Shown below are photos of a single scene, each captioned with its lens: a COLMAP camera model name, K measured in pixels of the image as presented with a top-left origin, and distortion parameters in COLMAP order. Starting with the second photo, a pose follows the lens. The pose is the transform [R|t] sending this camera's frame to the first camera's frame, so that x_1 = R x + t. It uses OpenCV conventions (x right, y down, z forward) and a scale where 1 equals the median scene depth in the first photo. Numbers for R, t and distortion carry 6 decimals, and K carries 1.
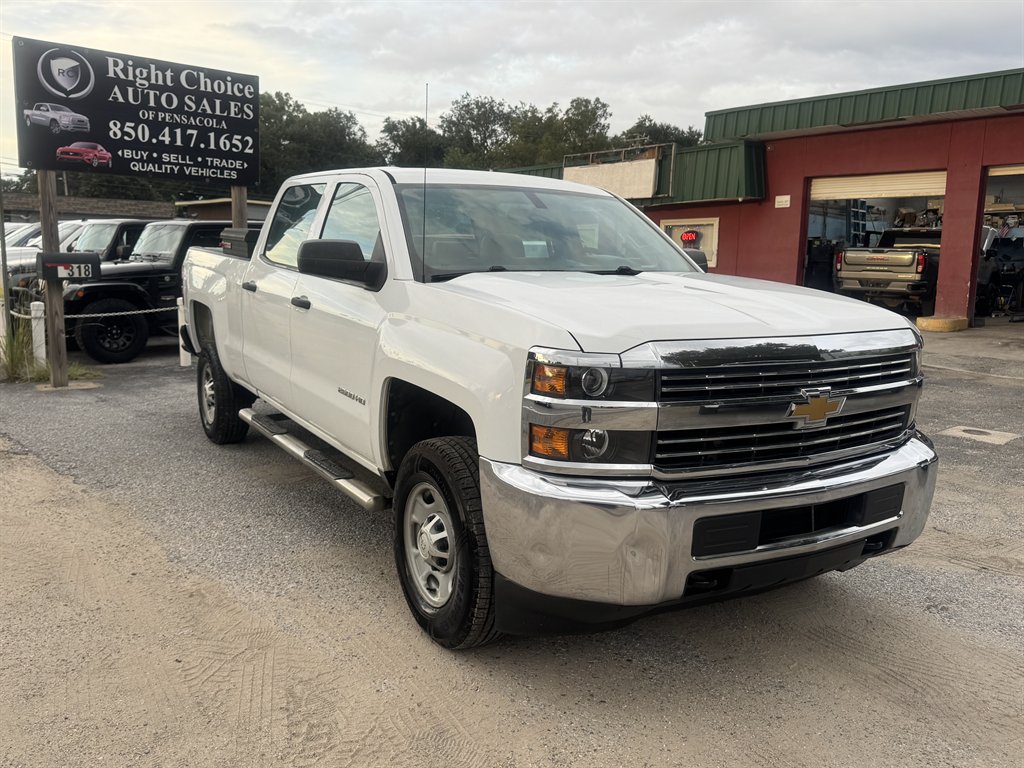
lens RADIAL K [[905.0, 0, 512.0], [0, 905.0, 384.0], [0, 0, 1]] dist [0.004238, 0.001850]
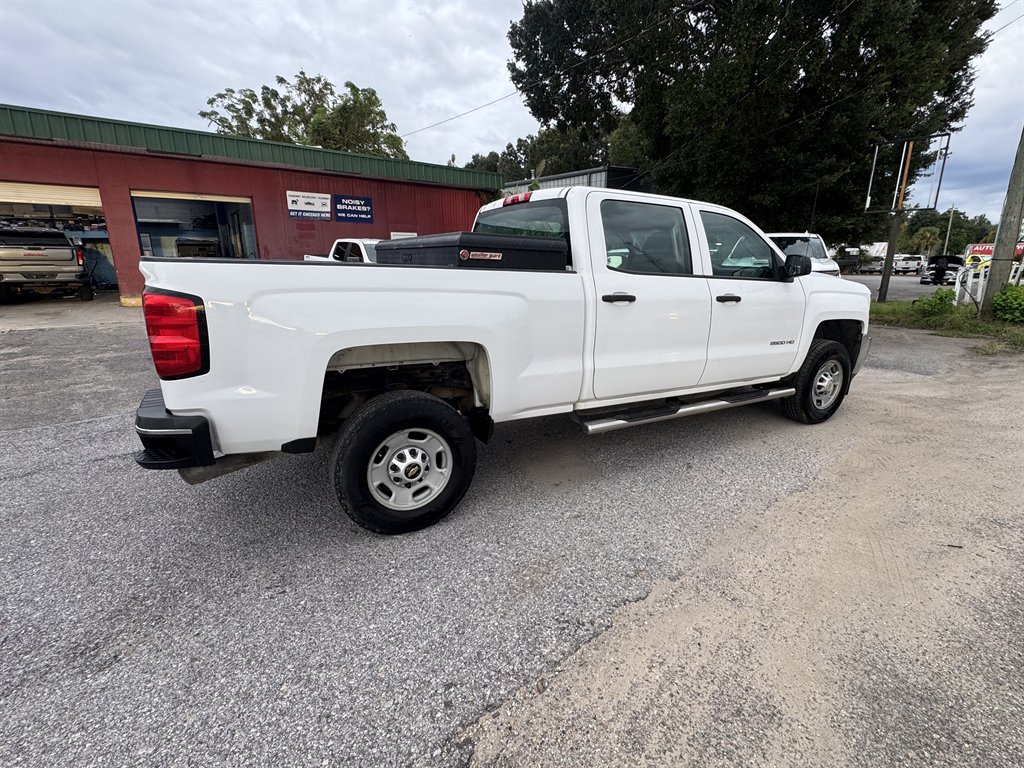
lens RADIAL K [[481.8, 0, 512.0], [0, 481.8, 384.0], [0, 0, 1]] dist [-0.001448, 0.000346]
pose [[0.009482, -0.265252, 0.964133, -0.256310], [0.134775, 0.955717, 0.261611, -0.052501], [-0.990831, 0.127460, 0.044811, 0.341391]]
